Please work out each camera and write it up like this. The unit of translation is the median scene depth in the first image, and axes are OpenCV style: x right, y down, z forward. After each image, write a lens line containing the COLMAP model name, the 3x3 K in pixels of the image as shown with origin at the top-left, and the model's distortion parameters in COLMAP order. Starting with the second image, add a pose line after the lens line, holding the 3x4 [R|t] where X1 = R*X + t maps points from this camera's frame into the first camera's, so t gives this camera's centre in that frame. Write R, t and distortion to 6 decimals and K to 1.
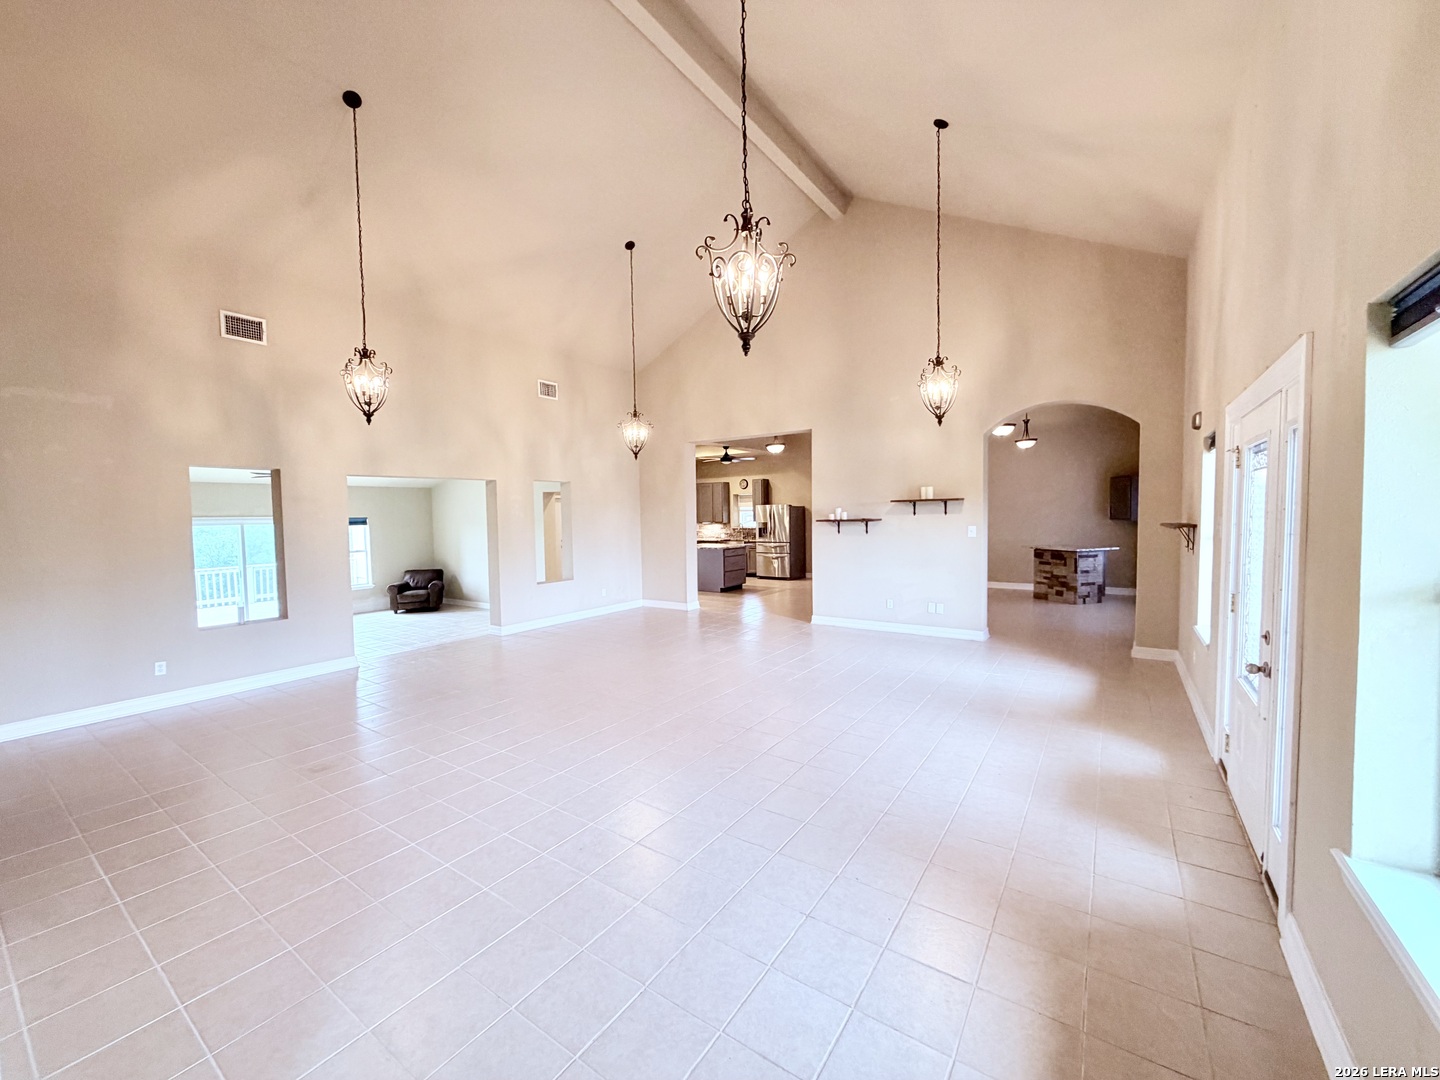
lens RADIAL K [[574.2, 0, 720.0], [0, 574.2, 540.0], [0, 0, 1]] dist [-0.001187, -0.000025]
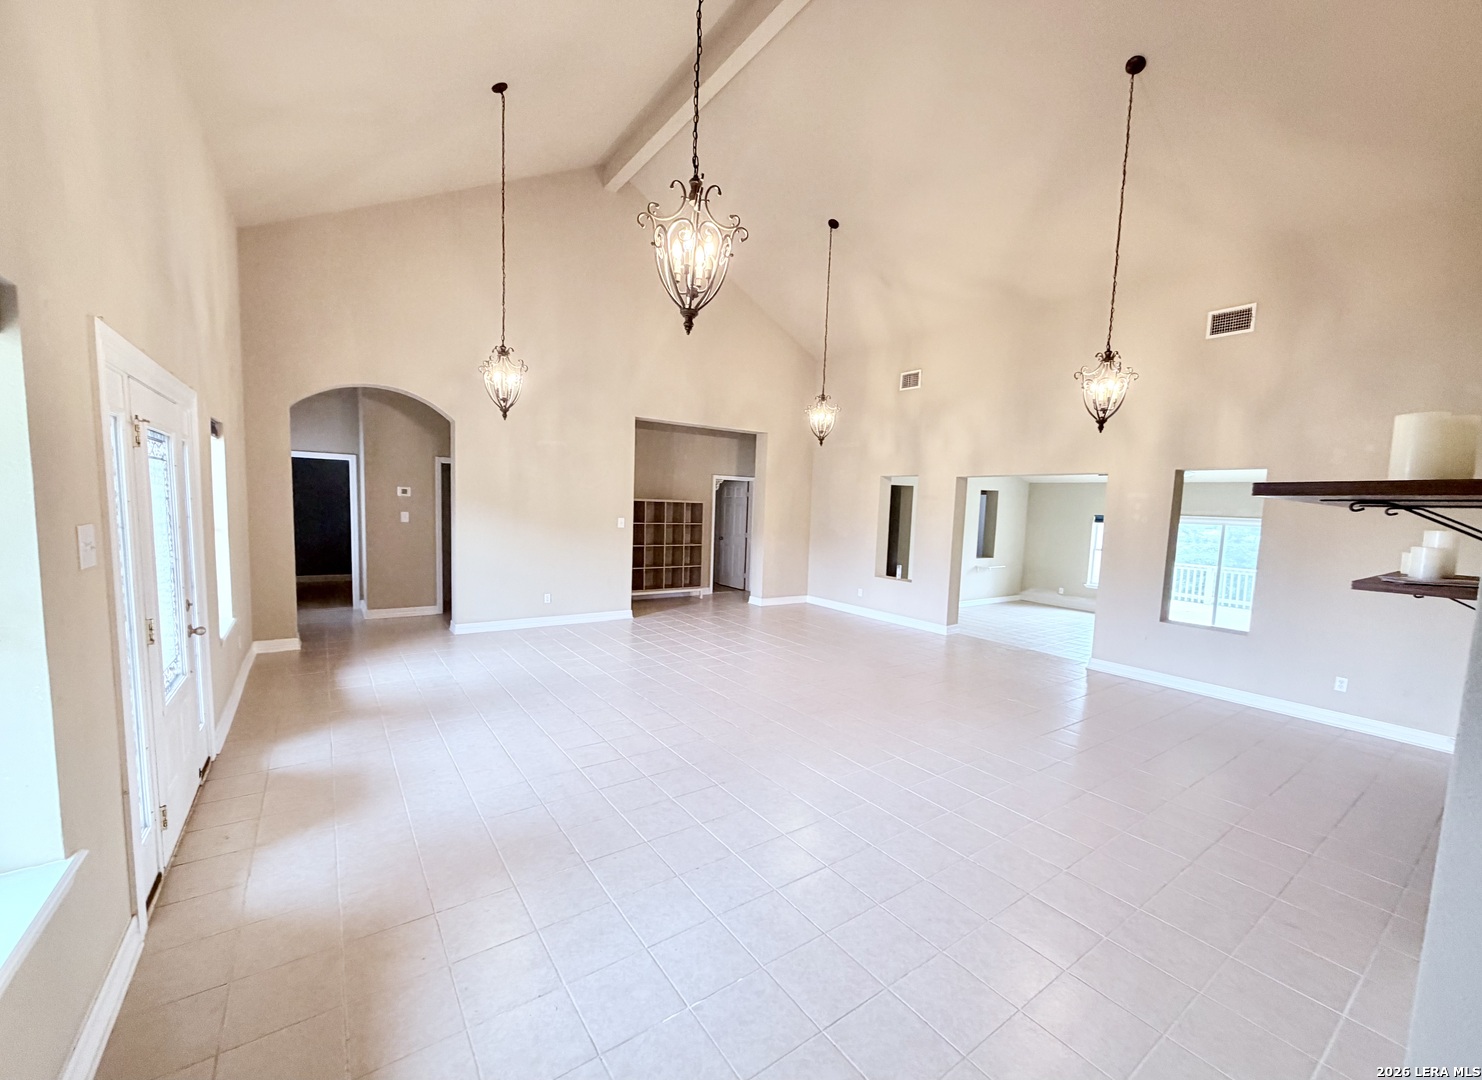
lens RADIAL K [[596.2, 0, 743.2], [0, 596.2, 557.7], [0, 0, 1]] dist [-0.000253, 0.000017]
pose [[-0.344856, 0.094082, -0.933929, 0.792652], [-0.072049, 0.989376, 0.126272, -0.081573], [0.935887, 0.110835, -0.334413, 1.160688]]
